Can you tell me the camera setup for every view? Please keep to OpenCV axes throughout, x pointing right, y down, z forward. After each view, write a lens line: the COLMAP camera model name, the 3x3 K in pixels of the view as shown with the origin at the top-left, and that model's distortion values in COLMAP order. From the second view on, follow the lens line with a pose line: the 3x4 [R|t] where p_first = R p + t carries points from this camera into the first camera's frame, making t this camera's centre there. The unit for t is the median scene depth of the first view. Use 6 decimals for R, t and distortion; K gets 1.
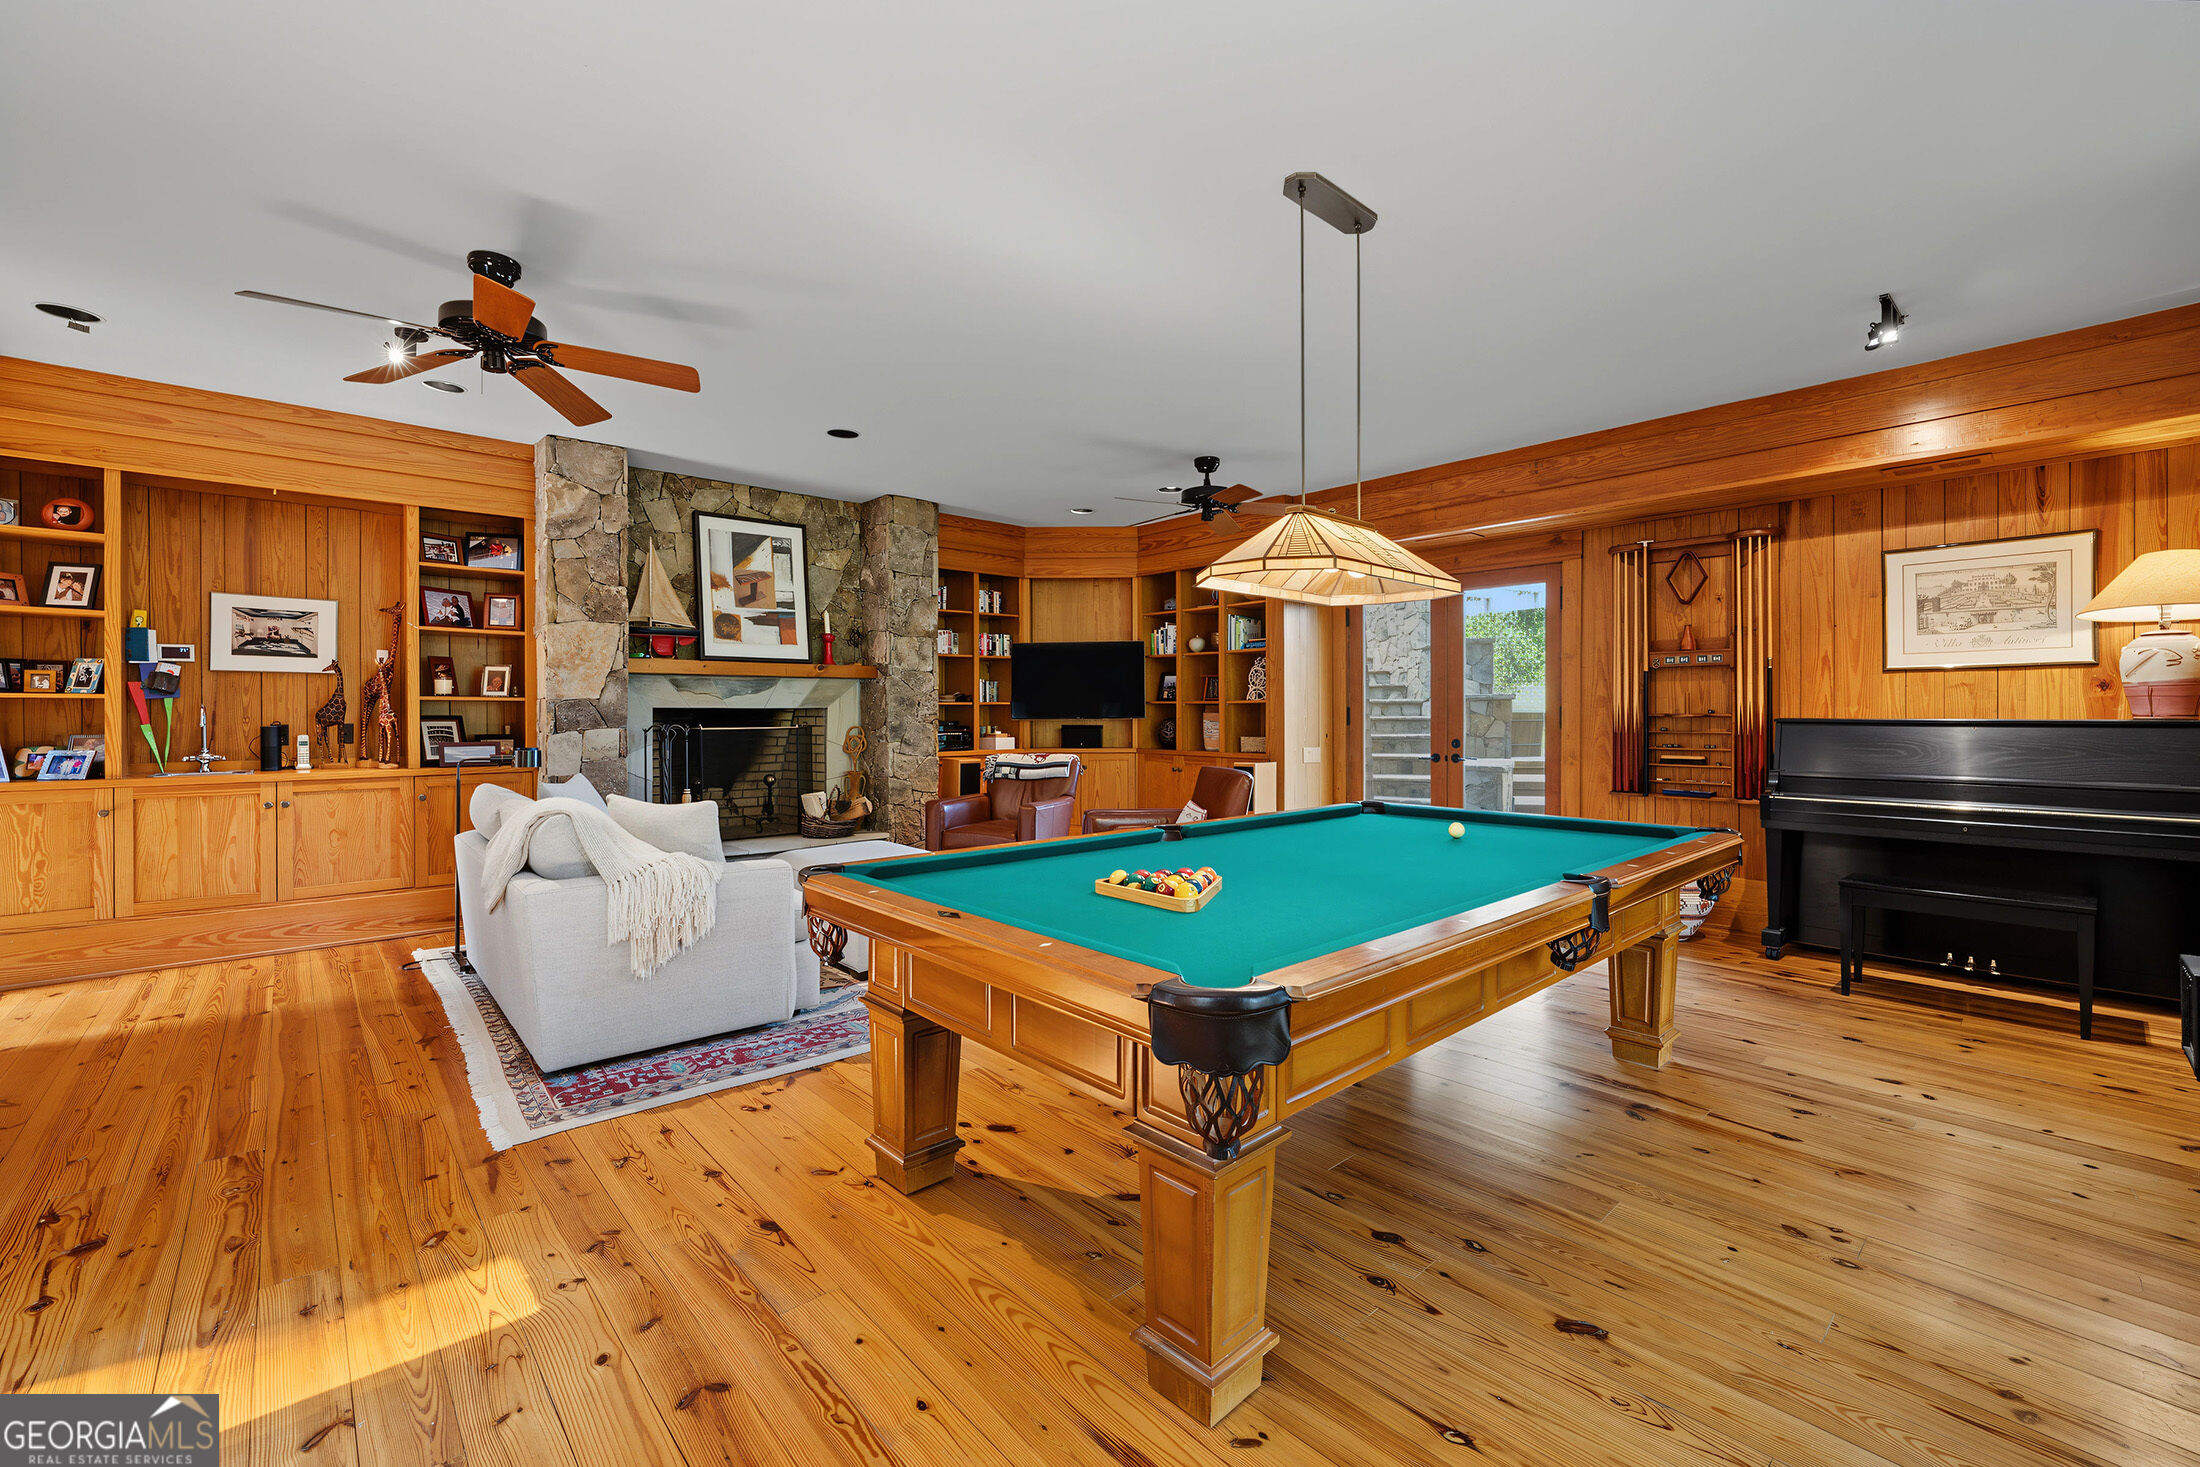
lens RADIAL K [[902.5, 0, 1101.5], [0, 902.5, 719.4], [0, 0, 1]] dist [0.000067, -0.000007]
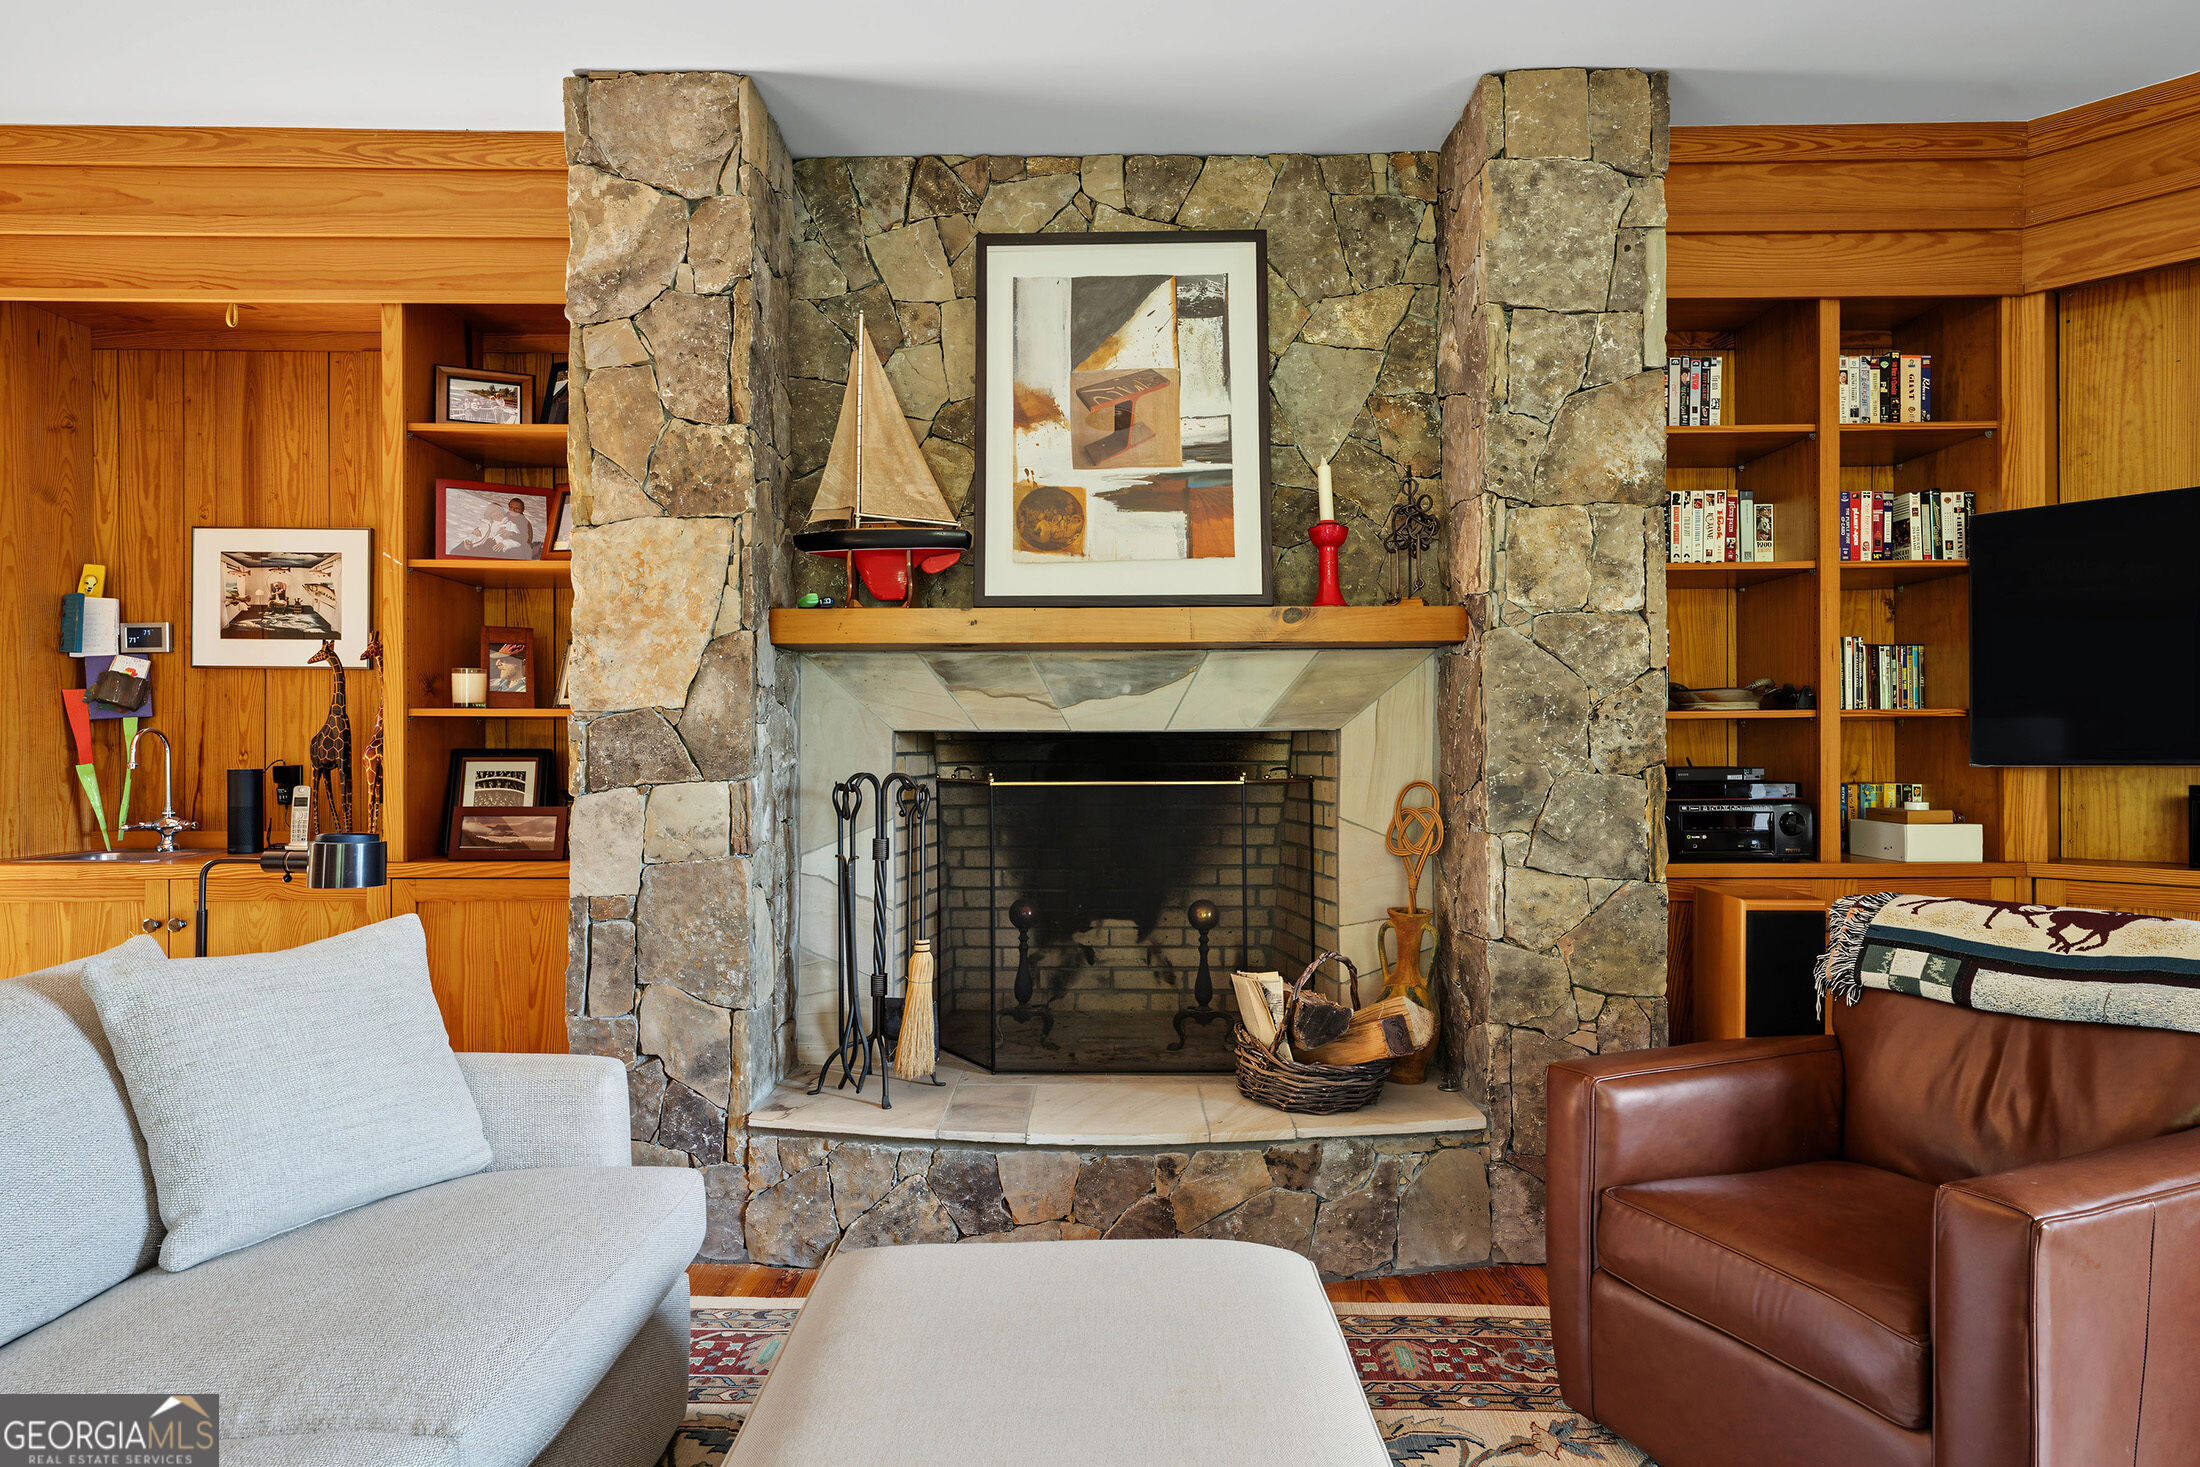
lens RADIAL K [[1277.2, 0, 1096.0], [0, 1277.2, 735.5], [0, 0, 1]] dist [0.017730, 0.000078]
pose [[0.740163, -0.004811, -0.672411, -0.030926], [-0.004130, 0.999923, -0.011700, -0.004074], [0.672415, 0.011437, 0.740086, 0.582165]]
